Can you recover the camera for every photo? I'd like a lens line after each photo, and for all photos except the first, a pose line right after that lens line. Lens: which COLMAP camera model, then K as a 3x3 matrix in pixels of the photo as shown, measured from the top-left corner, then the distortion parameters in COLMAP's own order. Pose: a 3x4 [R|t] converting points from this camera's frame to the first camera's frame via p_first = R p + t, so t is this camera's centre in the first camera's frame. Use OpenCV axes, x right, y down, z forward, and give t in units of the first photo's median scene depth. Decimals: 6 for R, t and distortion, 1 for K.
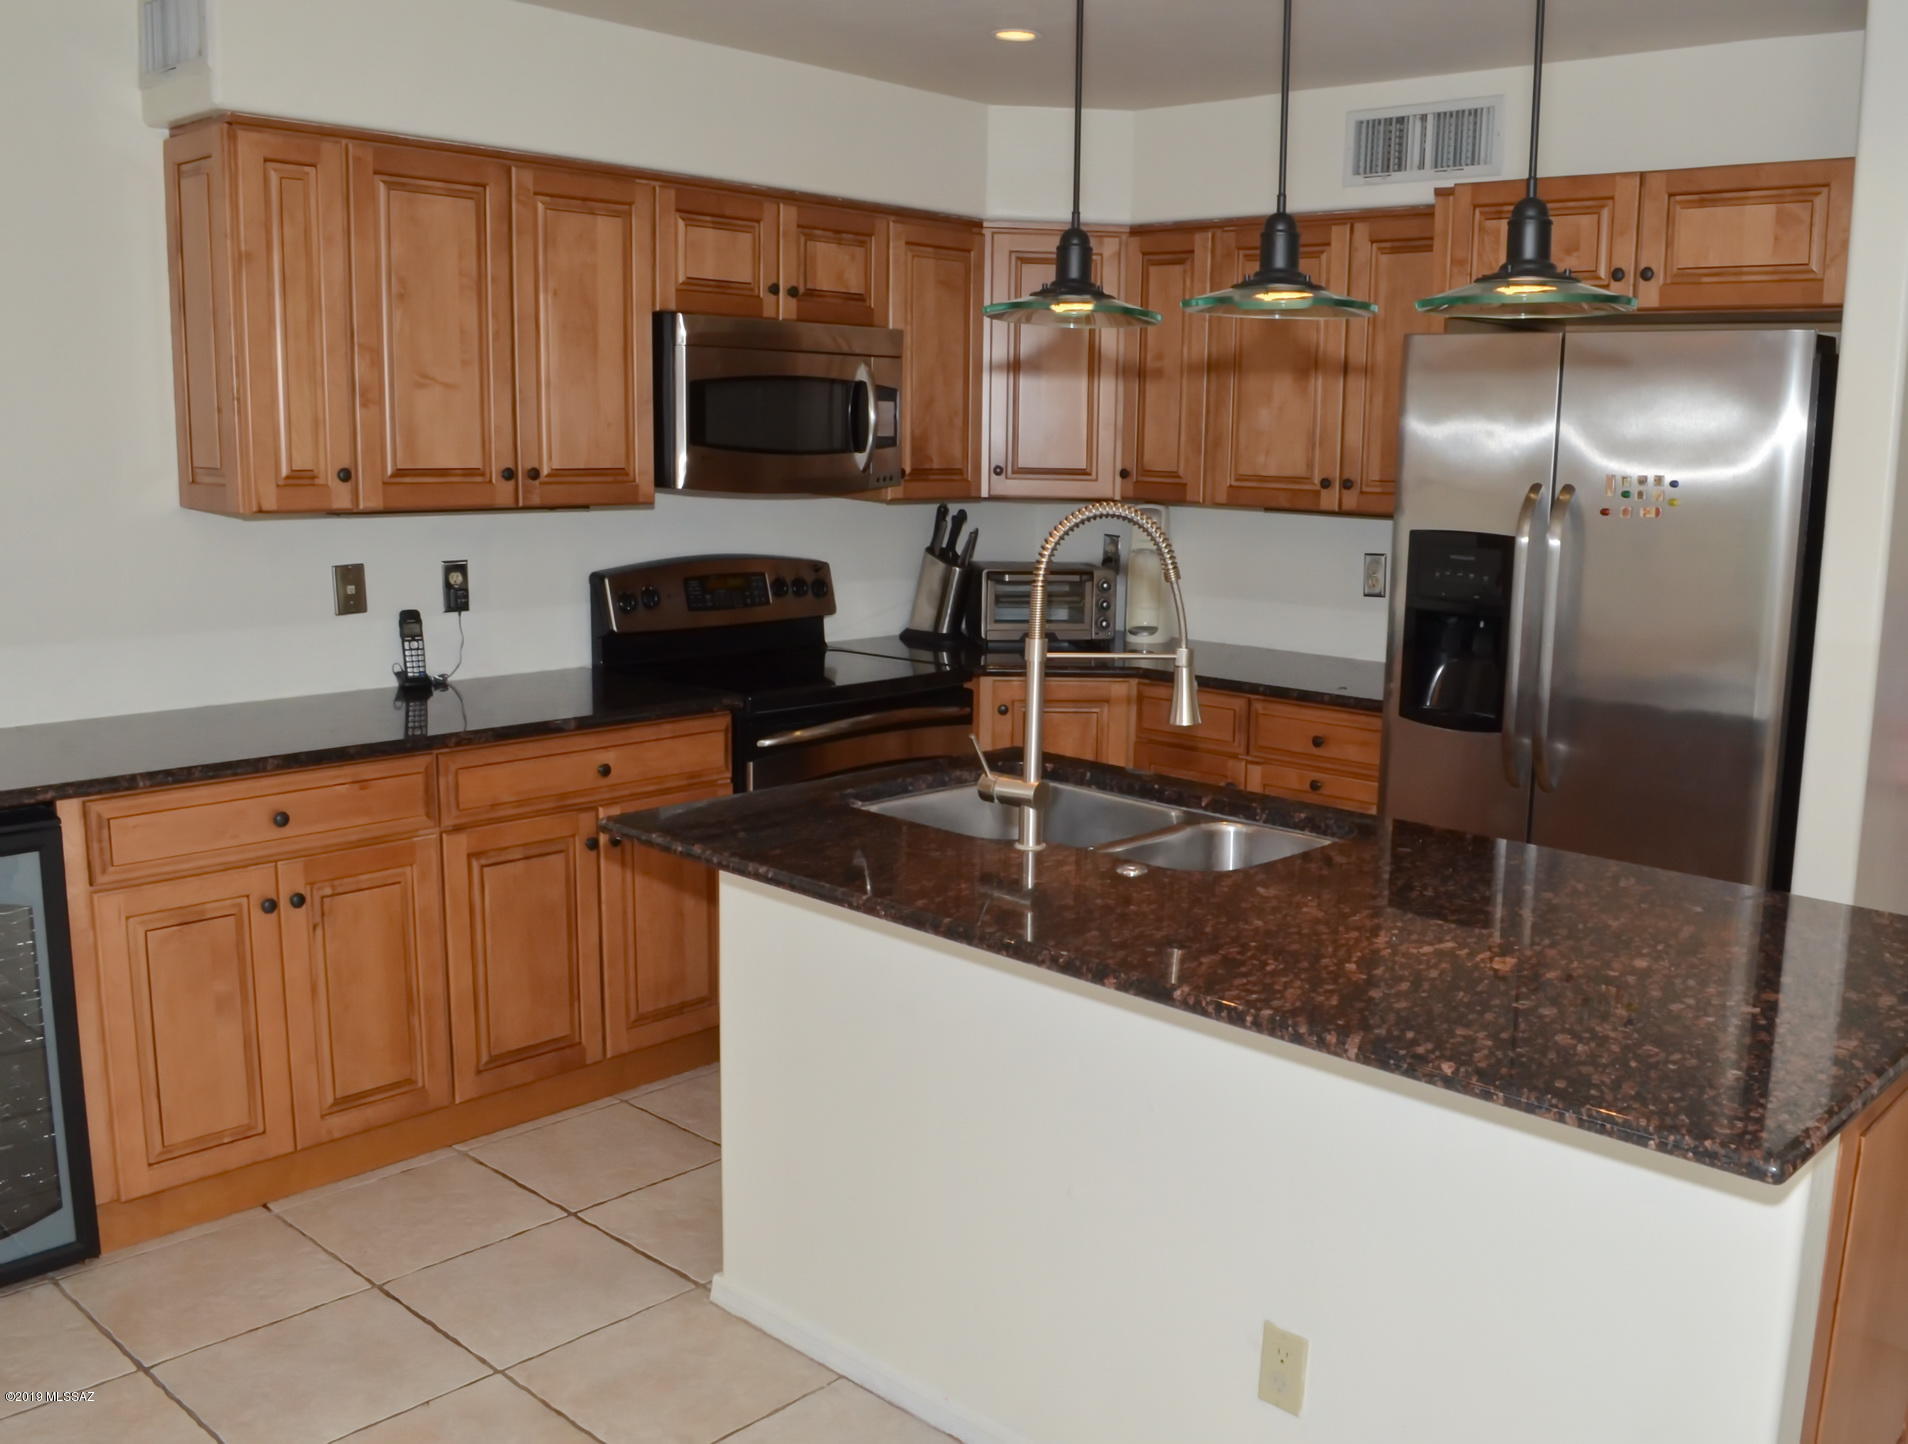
lens RADIAL K [[1798.4, 0, 964.7], [0, 1798.4, 729.8], [0, 0, 1]] dist [-0.070943, 0.000000]
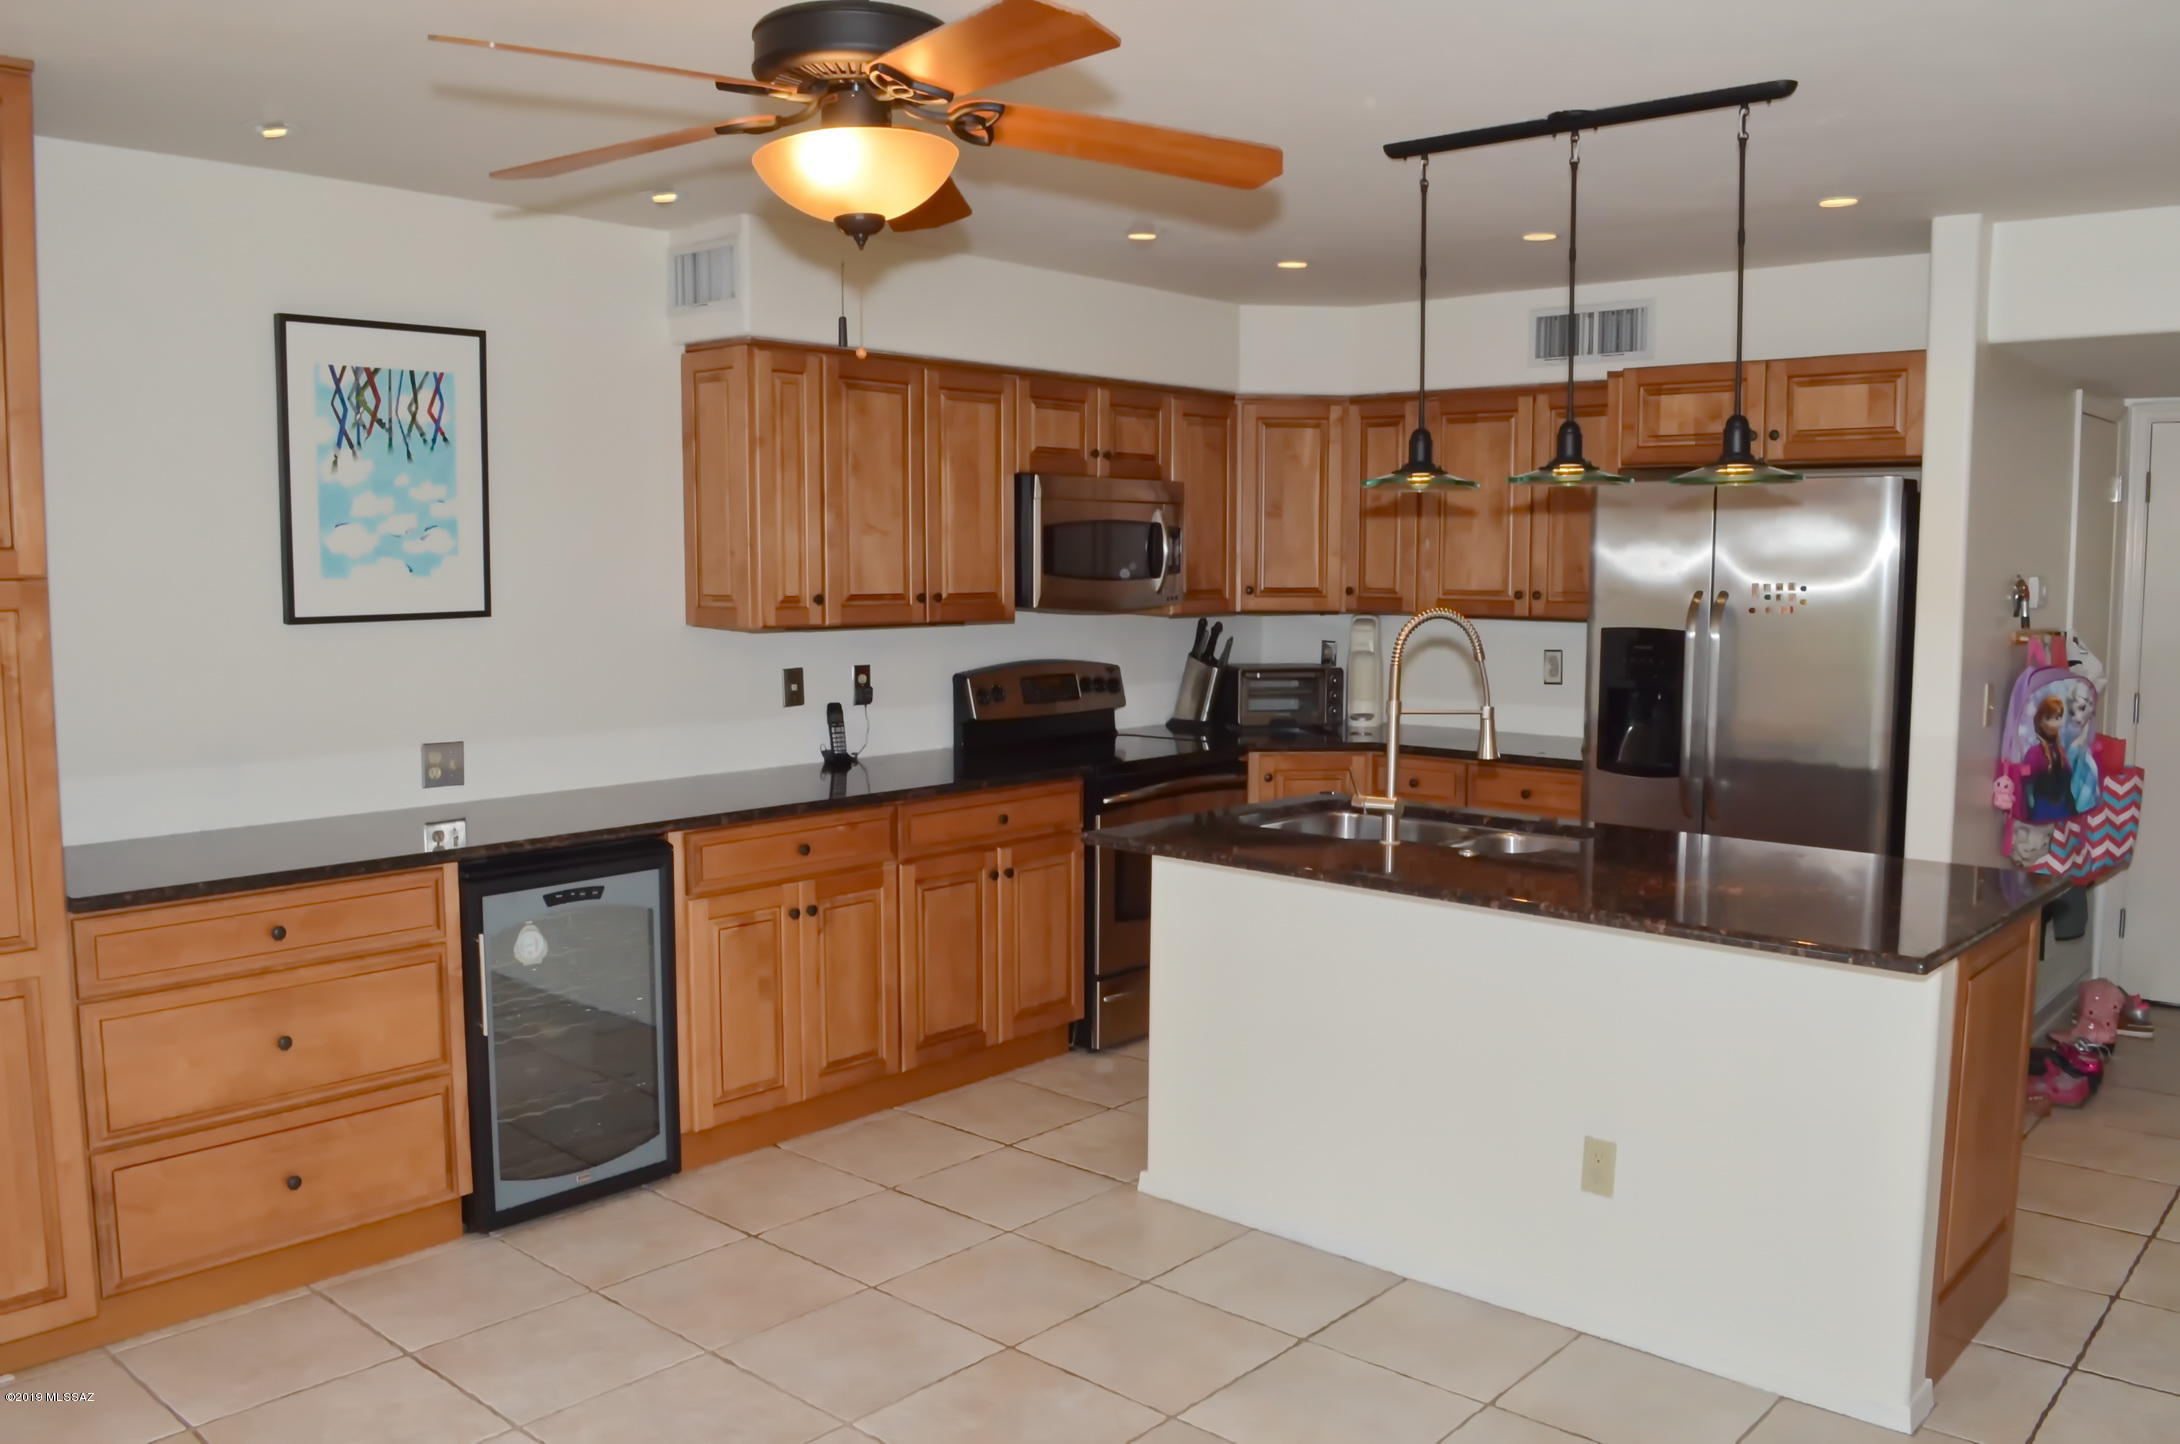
lens RADIAL K [[1712.1, 0, 1077.8], [0, 1712.1, 719.8], [0, 0, 1]] dist [-0.063430, -0.010145]
pose [[0.999838, -0.017944, -0.001587, -0.142492], [0.017789, 0.997388, -0.070000, 0.038762], [0.002839, 0.069961, 0.997546, -0.263242]]
